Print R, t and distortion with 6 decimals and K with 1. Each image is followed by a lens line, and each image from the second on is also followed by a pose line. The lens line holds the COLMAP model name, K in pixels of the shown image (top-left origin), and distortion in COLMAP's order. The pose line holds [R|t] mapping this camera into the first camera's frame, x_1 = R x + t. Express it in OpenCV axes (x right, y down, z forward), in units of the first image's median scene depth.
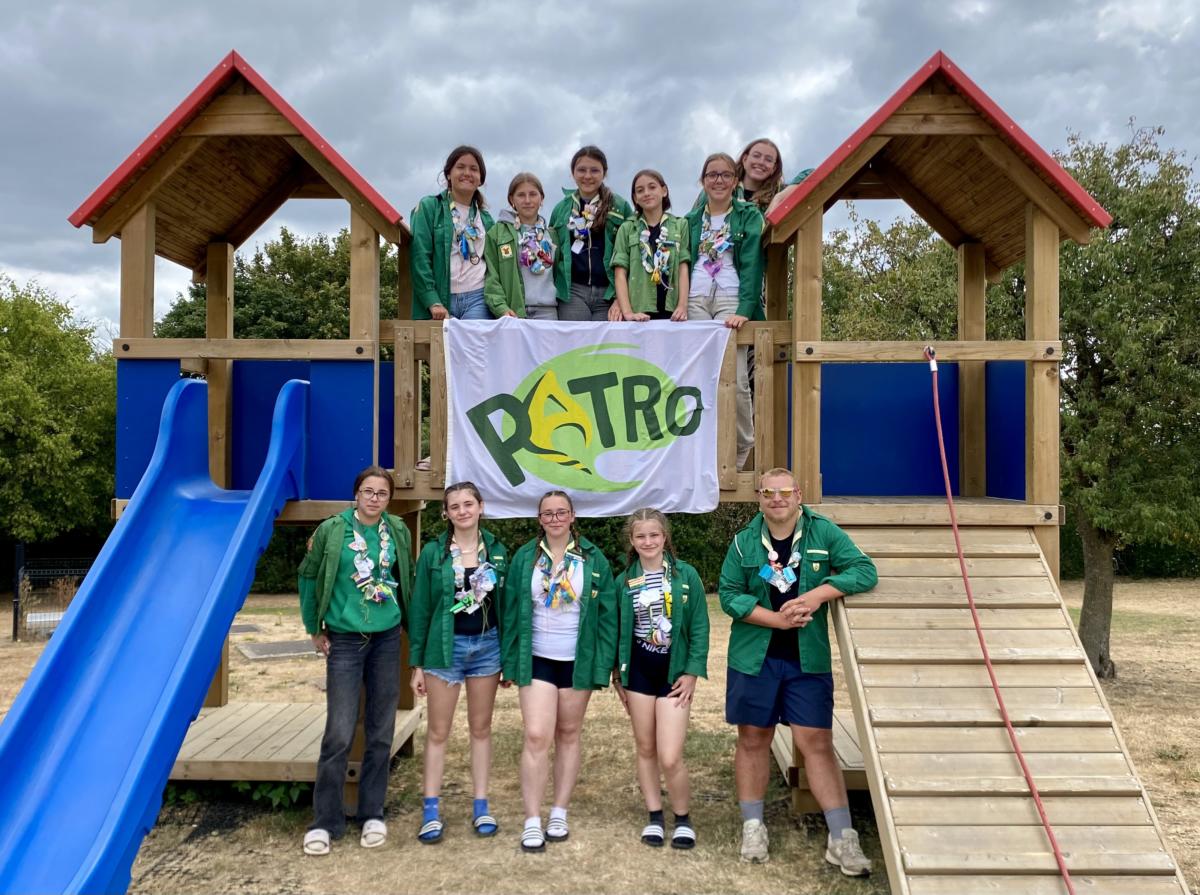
lens RADIAL K [[1265.2, 0, 594.9], [0, 1265.2, 436.7], [0, 0, 1]] dist [-0.019048, 0.000000]
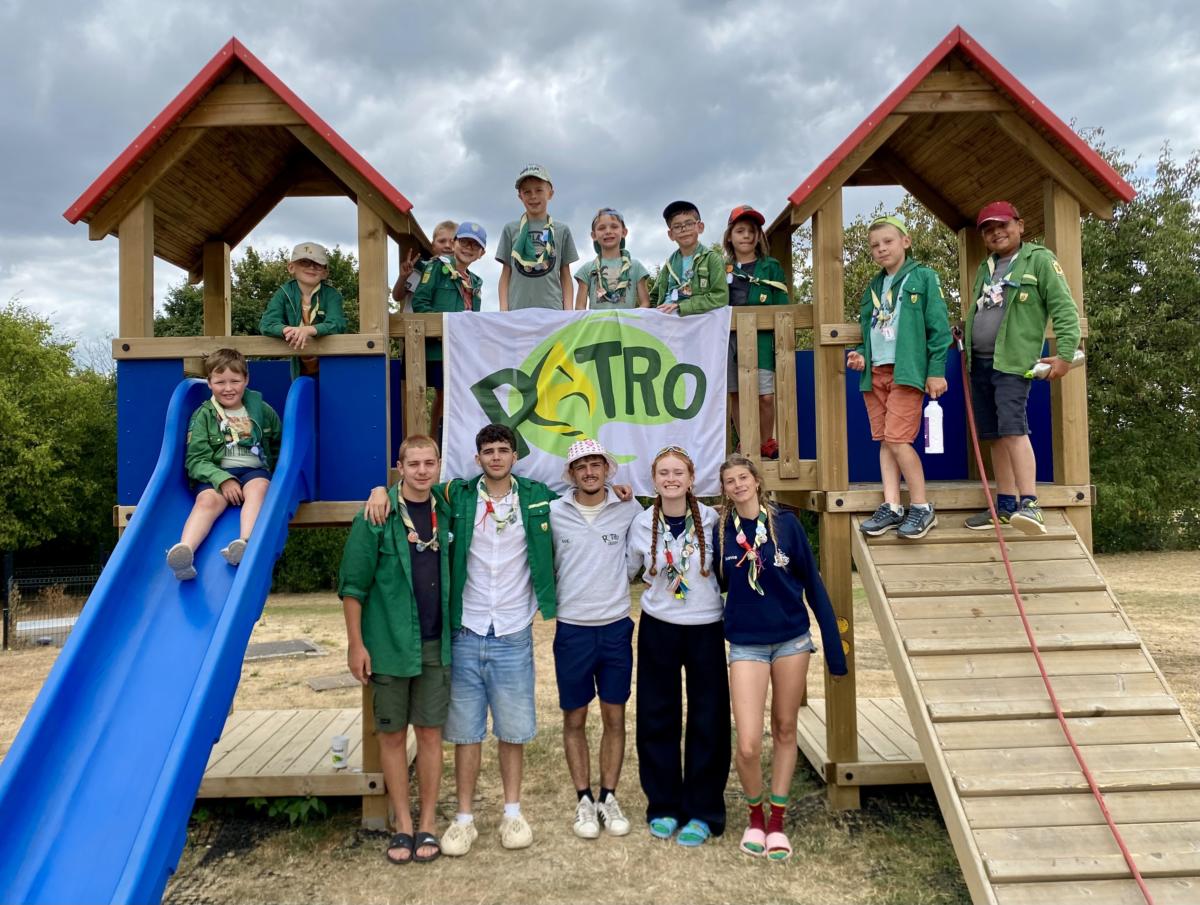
lens RADIAL K [[1163.7, 0, 571.8], [0, 1163.7, 413.6], [0, 0, 1]] dist [-0.023559, 0.012730]
pose [[0.999192, -0.025794, 0.030807, -0.061853], [0.026433, 0.999440, -0.020516, 0.006614], [-0.030260, 0.021314, 0.999315, 0.110069]]
